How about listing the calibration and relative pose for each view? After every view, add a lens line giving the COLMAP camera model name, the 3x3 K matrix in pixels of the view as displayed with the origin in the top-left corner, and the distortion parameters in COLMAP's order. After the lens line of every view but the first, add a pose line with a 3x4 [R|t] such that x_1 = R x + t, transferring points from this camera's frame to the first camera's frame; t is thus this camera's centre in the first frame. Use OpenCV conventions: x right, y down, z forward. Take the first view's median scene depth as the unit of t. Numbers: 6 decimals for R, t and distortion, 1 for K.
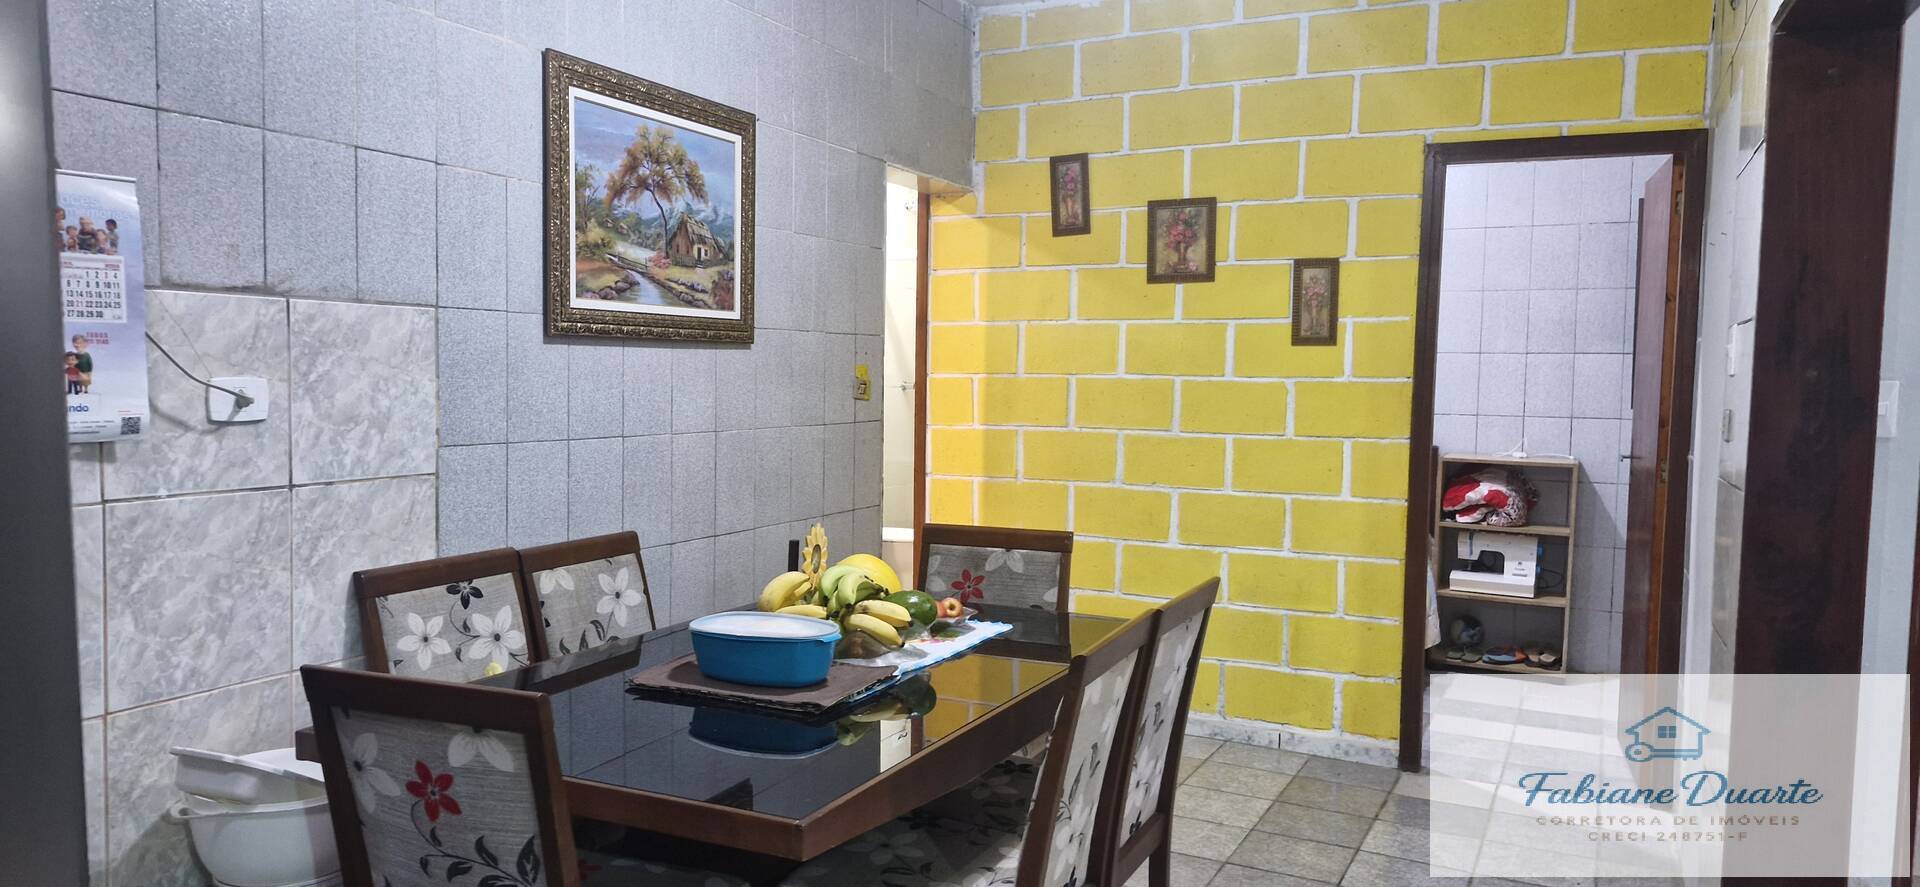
lens RADIAL K [[1319.9, 0, 952.7], [0, 1319.9, 447.0], [0, 0, 1]] dist [0.047794, 0.000669]
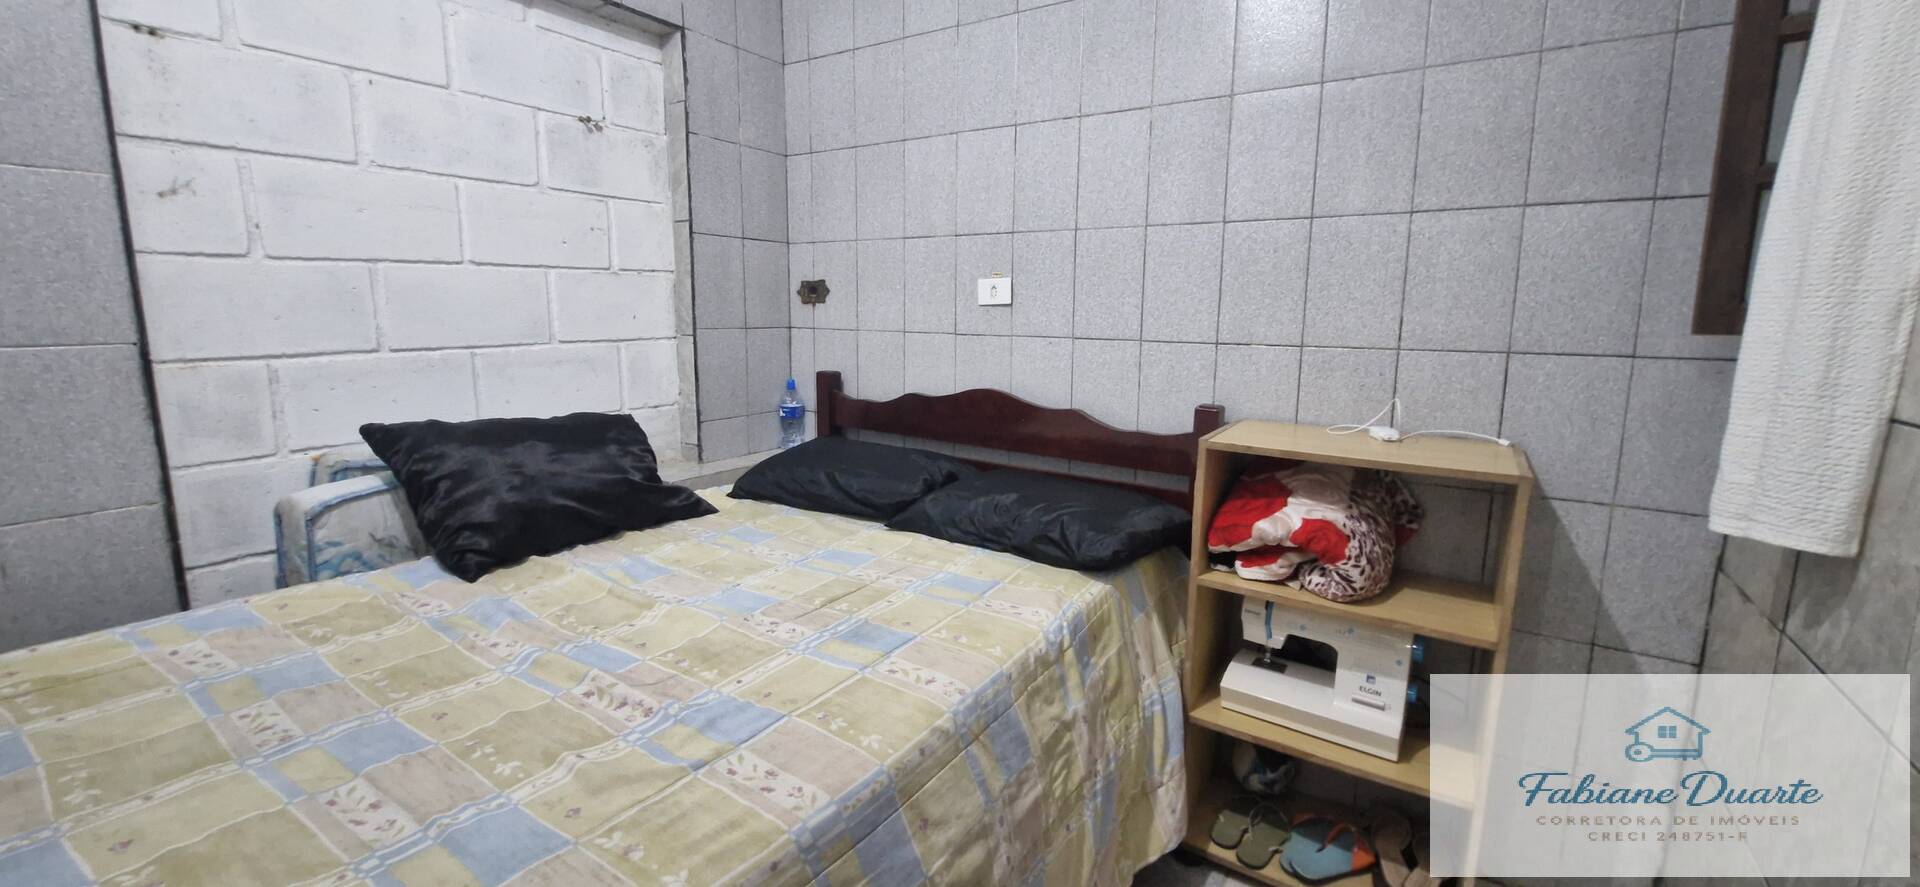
lens RADIAL K [[774.4, 0, 968.9], [0, 774.4, 425.2], [0, 0, 1]] dist [0.001478, -0.000201]
pose [[0.993048, 0.011686, -0.117129, 0.318357], [-0.001450, 0.996199, 0.087099, -0.020449], [0.117702, -0.086323, 0.989290, 0.726525]]
